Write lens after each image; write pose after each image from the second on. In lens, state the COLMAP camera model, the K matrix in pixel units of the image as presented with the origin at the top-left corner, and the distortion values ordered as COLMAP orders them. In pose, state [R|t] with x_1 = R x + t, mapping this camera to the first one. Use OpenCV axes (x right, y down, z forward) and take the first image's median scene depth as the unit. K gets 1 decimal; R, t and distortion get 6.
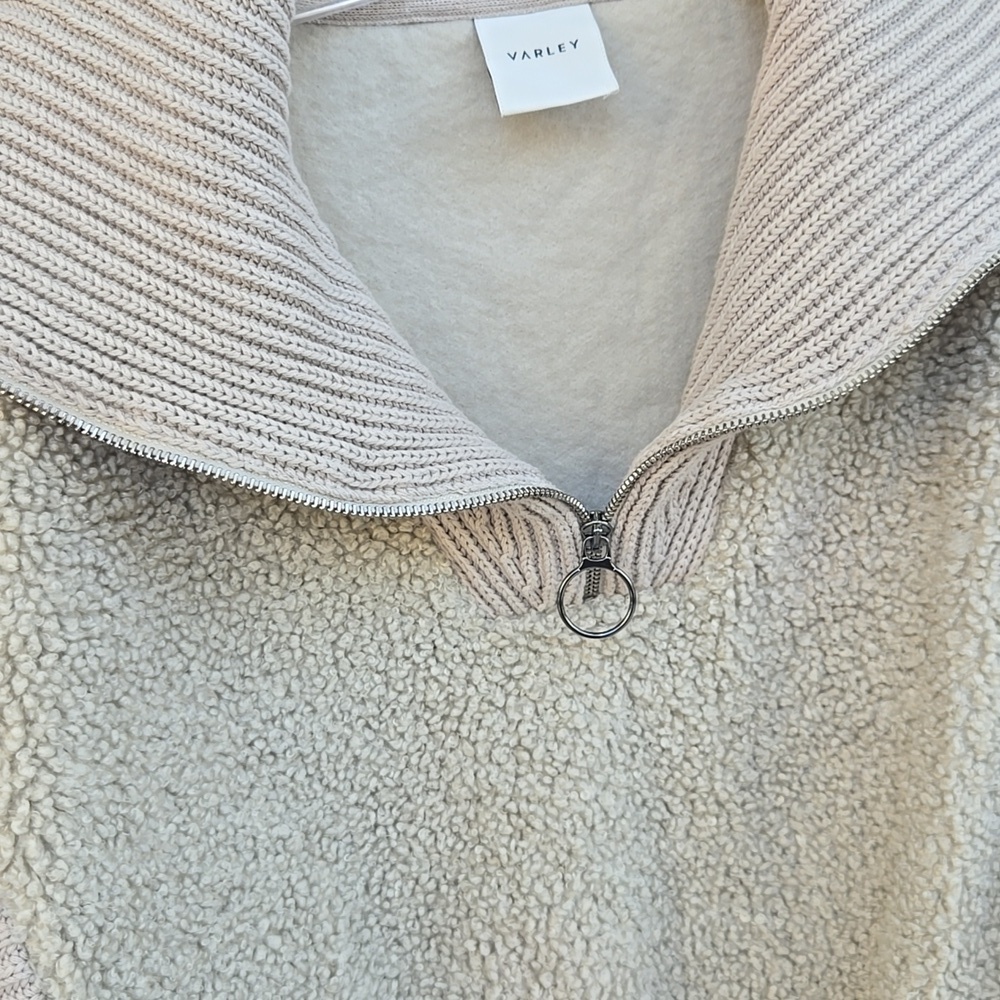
lens RADIAL K [[1461.3, 0, 475.9], [0, 1461.3, 501.4], [0, 0, 1]] dist [-0.012259, 0.161468]
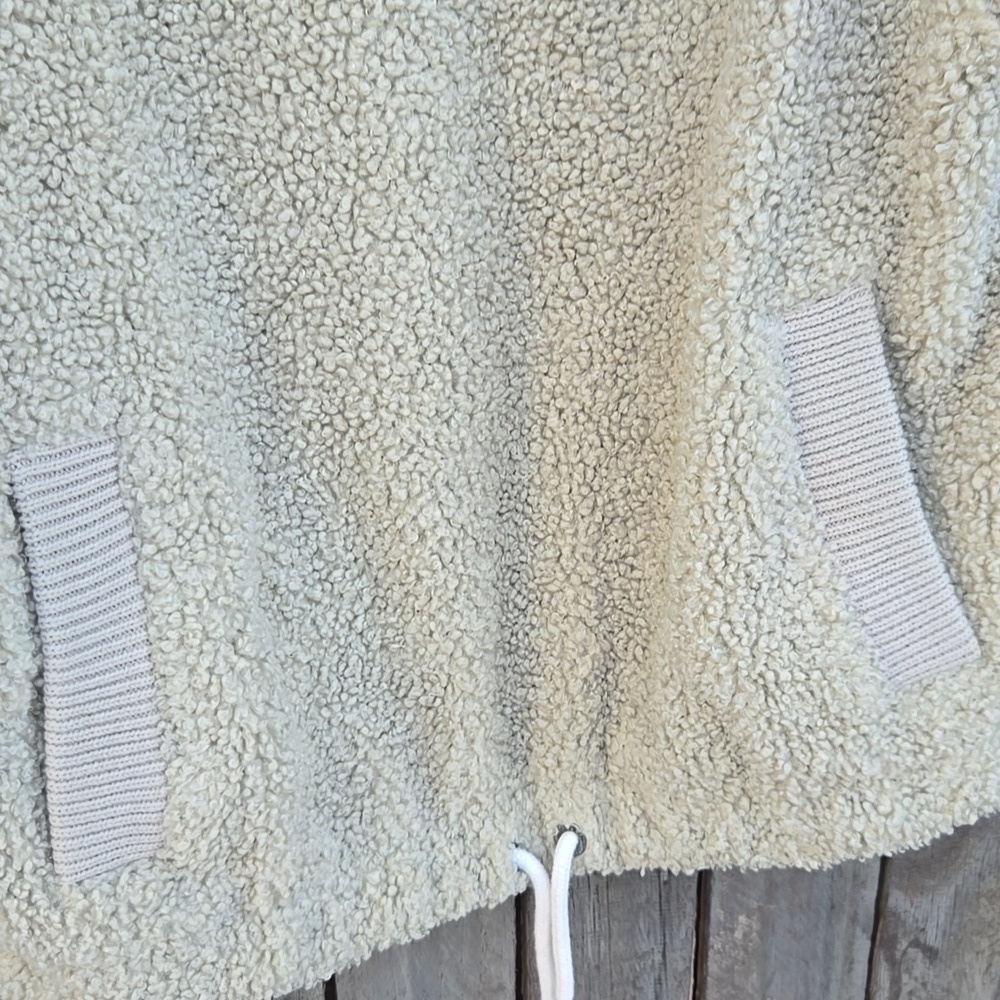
lens RADIAL K [[1461.3, 0, 475.9], [0, 1461.3, 501.4], [0, 0, 1]] dist [-0.012259, 0.161468]
pose [[0.999974, 0.007225, 0.000246, 0.130181], [-0.007065, 0.969601, 0.244590, 0.332760], [0.001529, -0.244586, 0.969627, 0.058489]]
